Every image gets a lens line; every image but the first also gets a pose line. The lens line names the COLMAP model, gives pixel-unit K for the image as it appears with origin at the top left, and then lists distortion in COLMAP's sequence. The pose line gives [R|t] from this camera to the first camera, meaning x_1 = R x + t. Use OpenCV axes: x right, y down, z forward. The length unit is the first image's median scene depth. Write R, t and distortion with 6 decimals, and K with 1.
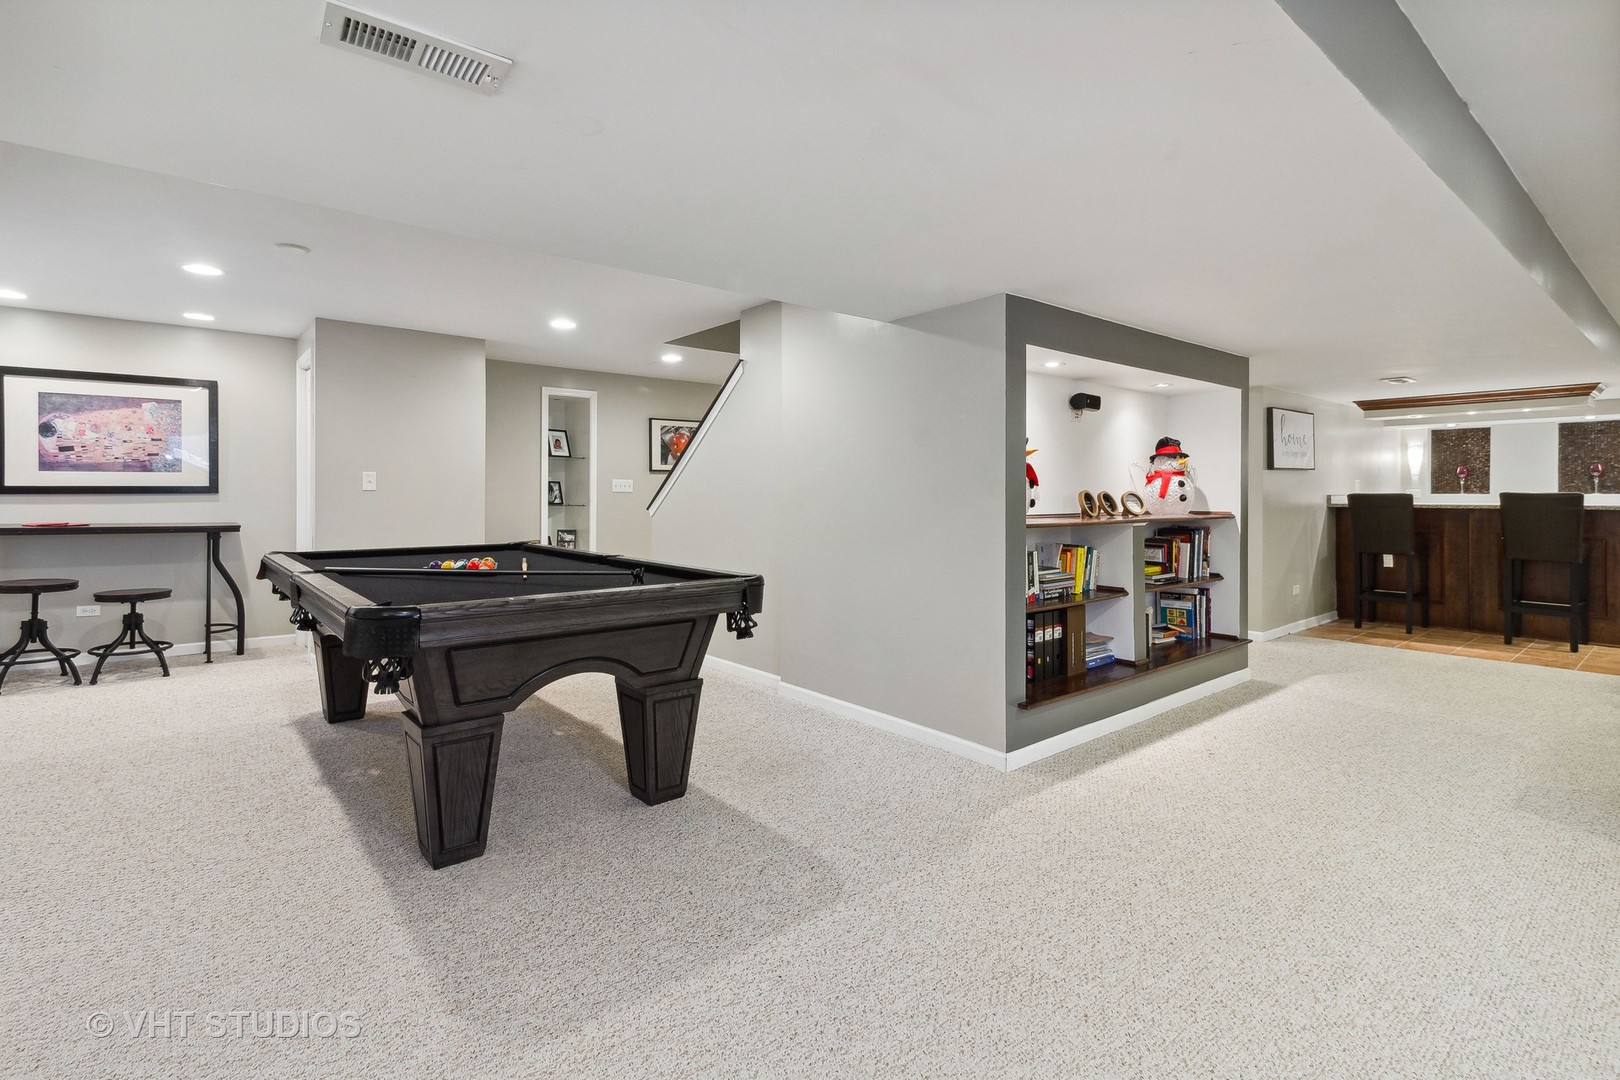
lens RADIAL K [[758.6, 0, 809.9], [0, 758.6, 527.6], [0, 0, 1]] dist [0.003752, 0.003270]
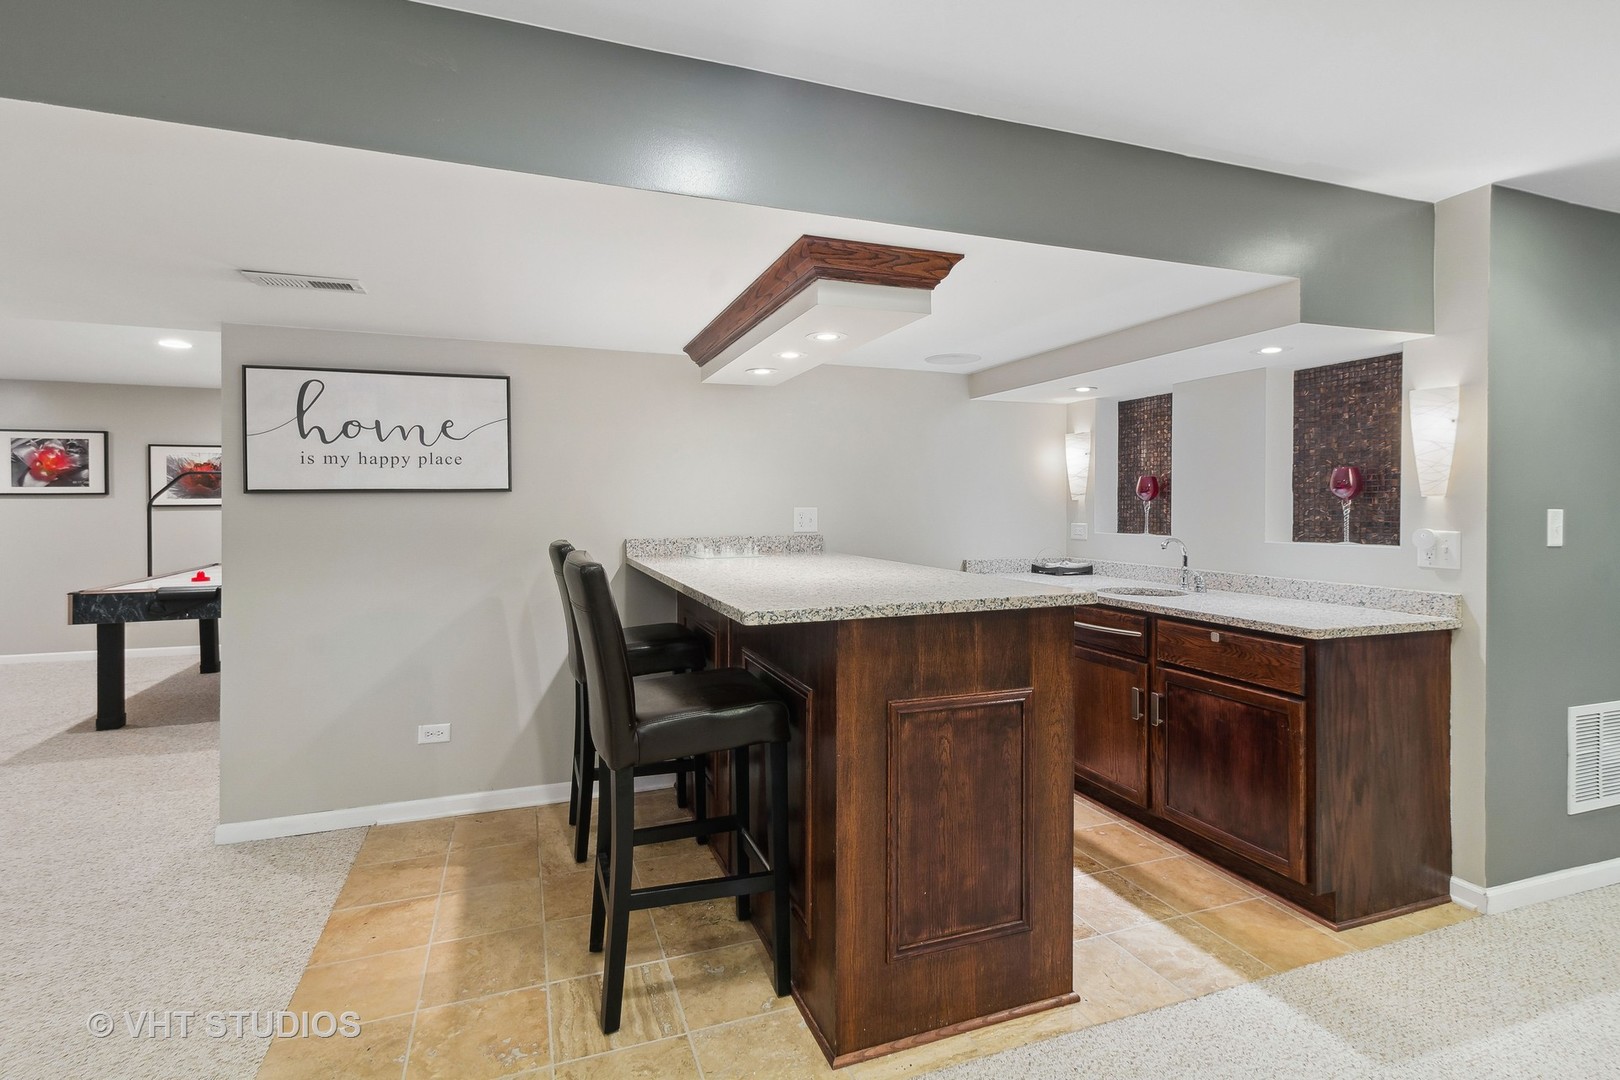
lens RADIAL K [[758.6, 0, 810.0], [0, 758.6, 538.9], [0, 0, 1]] dist [0.003752, 0.003270]
pose [[0.941183, 0.014928, -0.337568, 0.872286], [-0.015466, 0.999880, 0.001097, -0.041264], [0.337544, 0.004188, 0.941301, 0.518838]]
